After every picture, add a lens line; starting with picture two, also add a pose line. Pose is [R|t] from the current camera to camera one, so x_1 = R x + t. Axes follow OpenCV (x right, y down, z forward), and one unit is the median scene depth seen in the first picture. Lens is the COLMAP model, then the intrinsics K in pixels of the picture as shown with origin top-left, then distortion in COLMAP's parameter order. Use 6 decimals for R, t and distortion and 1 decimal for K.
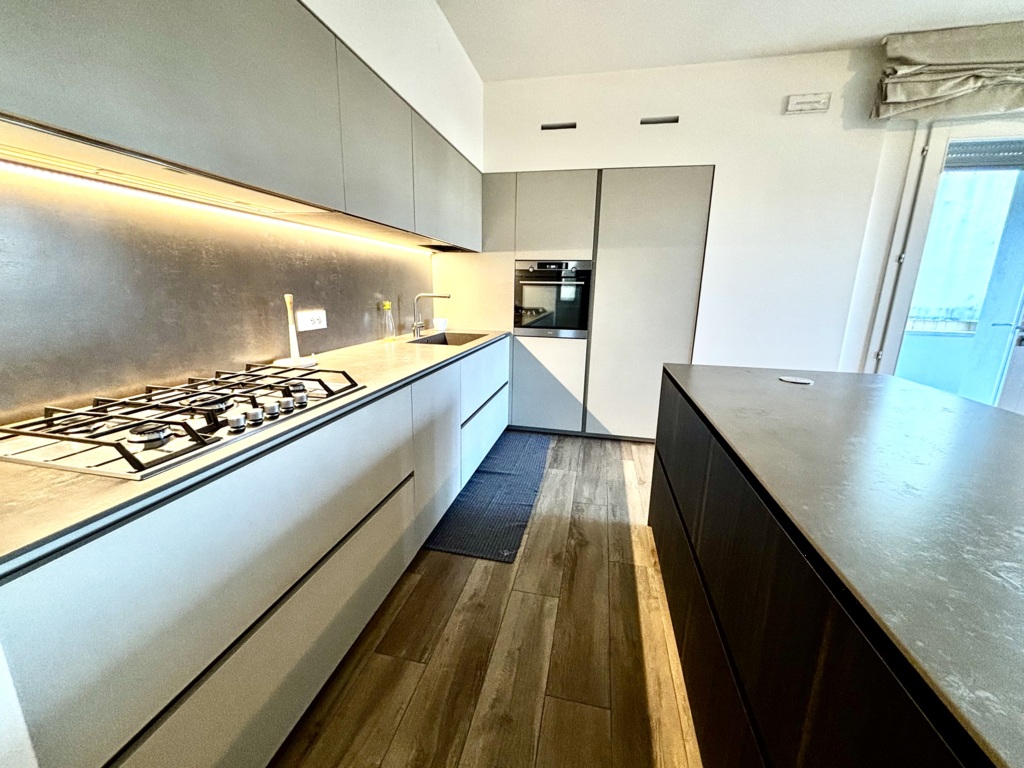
lens RADIAL K [[412.3, 0, 511.0], [0, 412.3, 380.4], [0, 0, 1]] dist [0.001099, -0.000232]
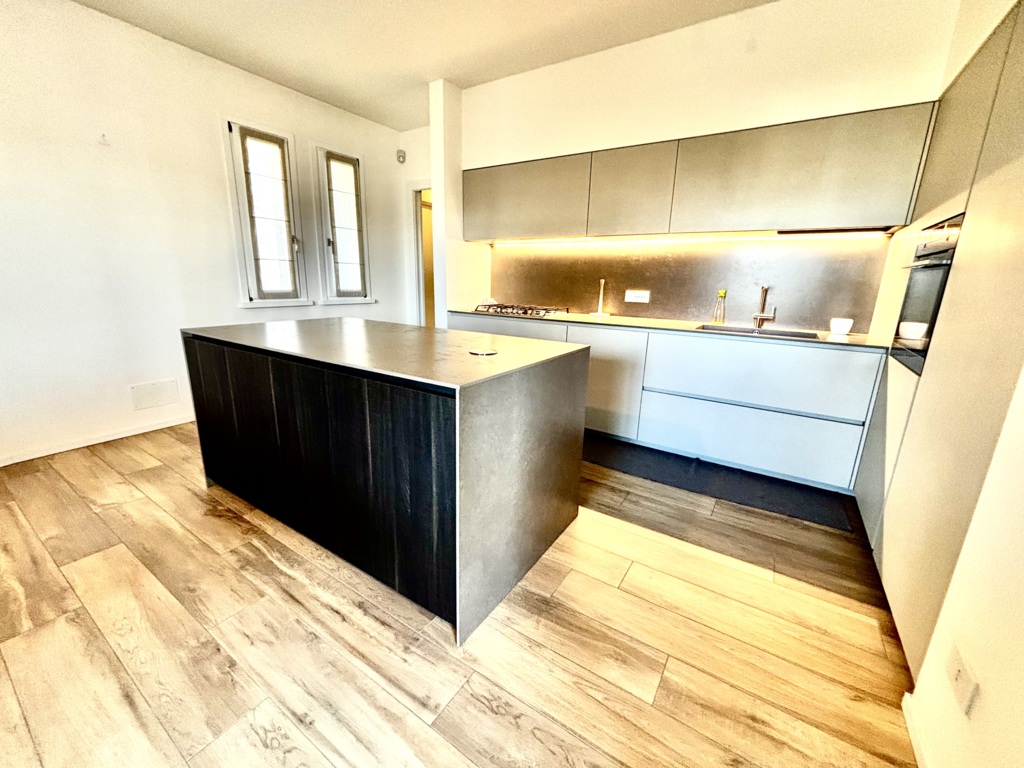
lens RADIAL K [[412.3, 0, 506.9], [0, 412.3, 380.6], [0, 0, 1]] dist [0.001099, -0.000232]
pose [[-0.361550, 0.198818, -0.910908, 1.099006], [-0.239555, 0.924391, 0.296842, -0.169334], [0.901052, 0.325536, -0.286585, 0.936283]]
